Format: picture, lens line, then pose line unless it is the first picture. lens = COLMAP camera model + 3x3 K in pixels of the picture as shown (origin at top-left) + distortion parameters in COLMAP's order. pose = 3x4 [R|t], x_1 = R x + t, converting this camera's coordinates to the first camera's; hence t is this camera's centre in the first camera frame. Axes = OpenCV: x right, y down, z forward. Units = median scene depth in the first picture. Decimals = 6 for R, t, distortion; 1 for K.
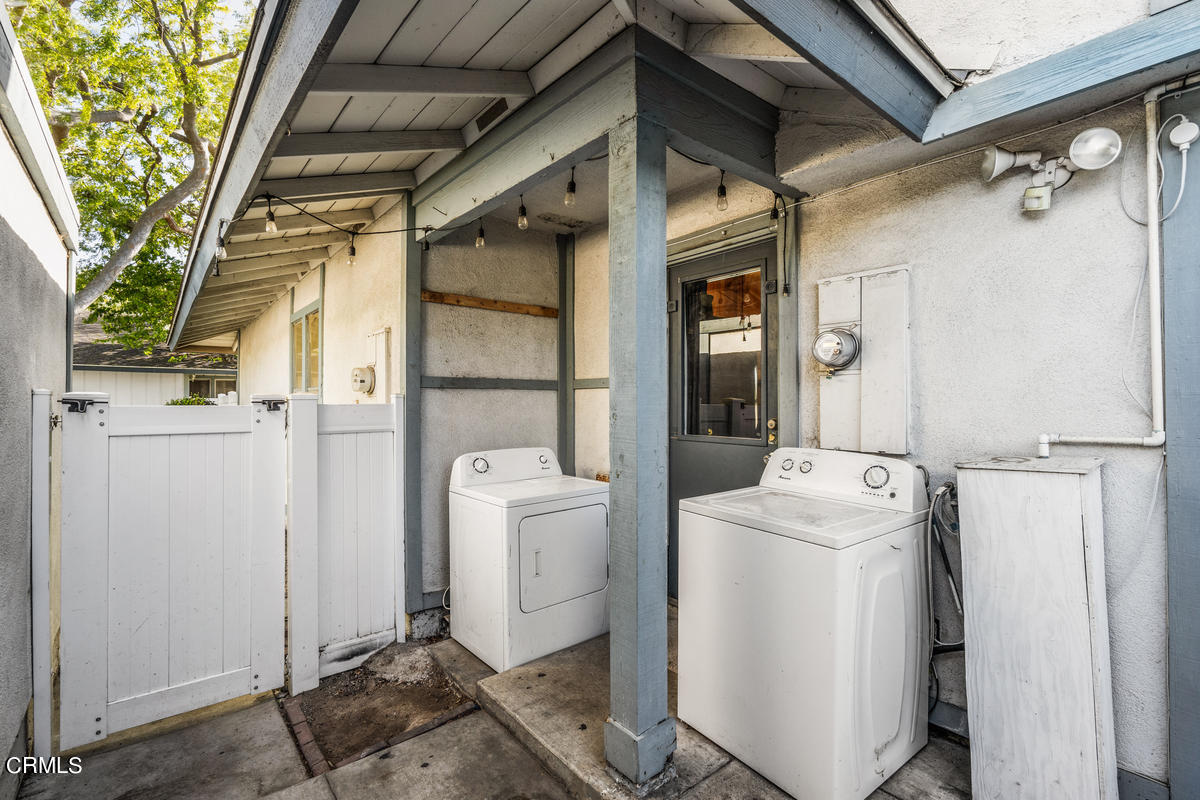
lens RADIAL K [[543.7, 0, 593.3], [0, 543.7, 395.2], [0, 0, 1]] dist [-0.008720, 0.005235]
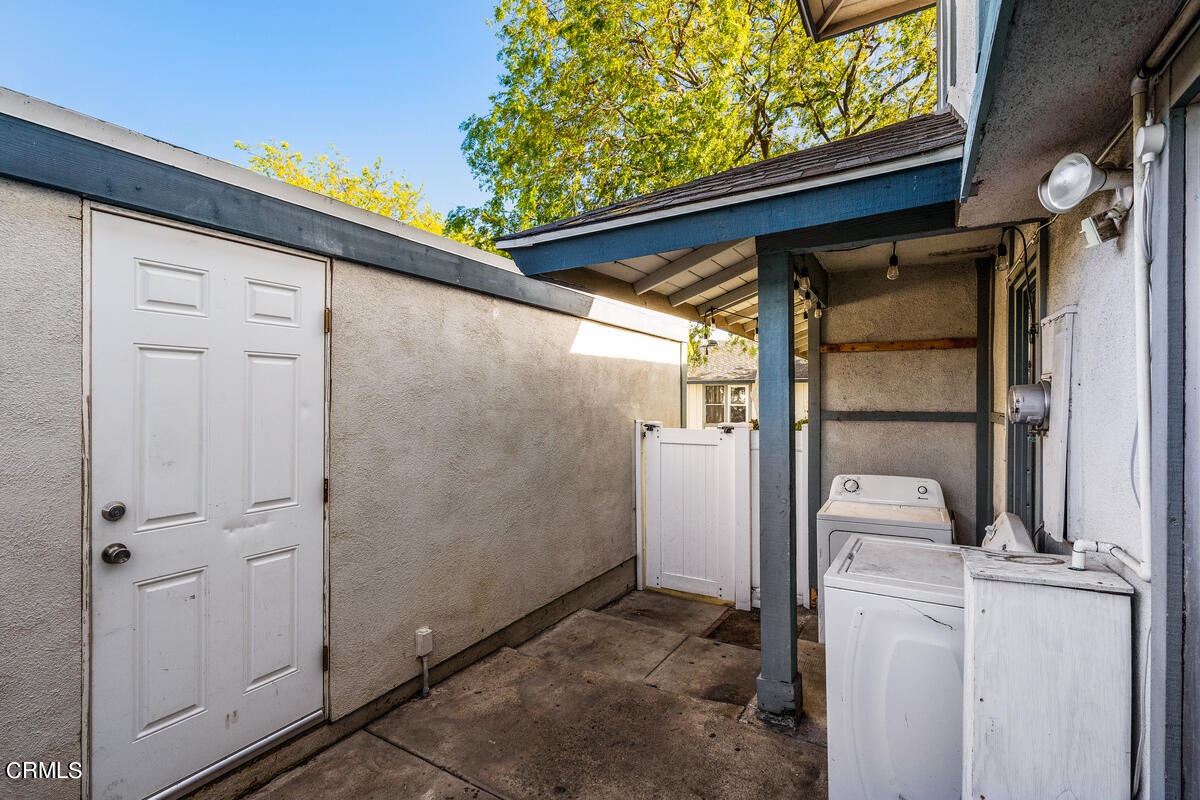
lens RADIAL K [[543.7, 0, 598.1], [0, 543.7, 401.3], [0, 0, 1]] dist [-0.008720, 0.005235]
pose [[0.351460, 0.003802, -0.936195, 0.682108], [0.015985, 0.999822, 0.010061, -0.076105], [0.936066, -0.018501, 0.351336, 0.041698]]
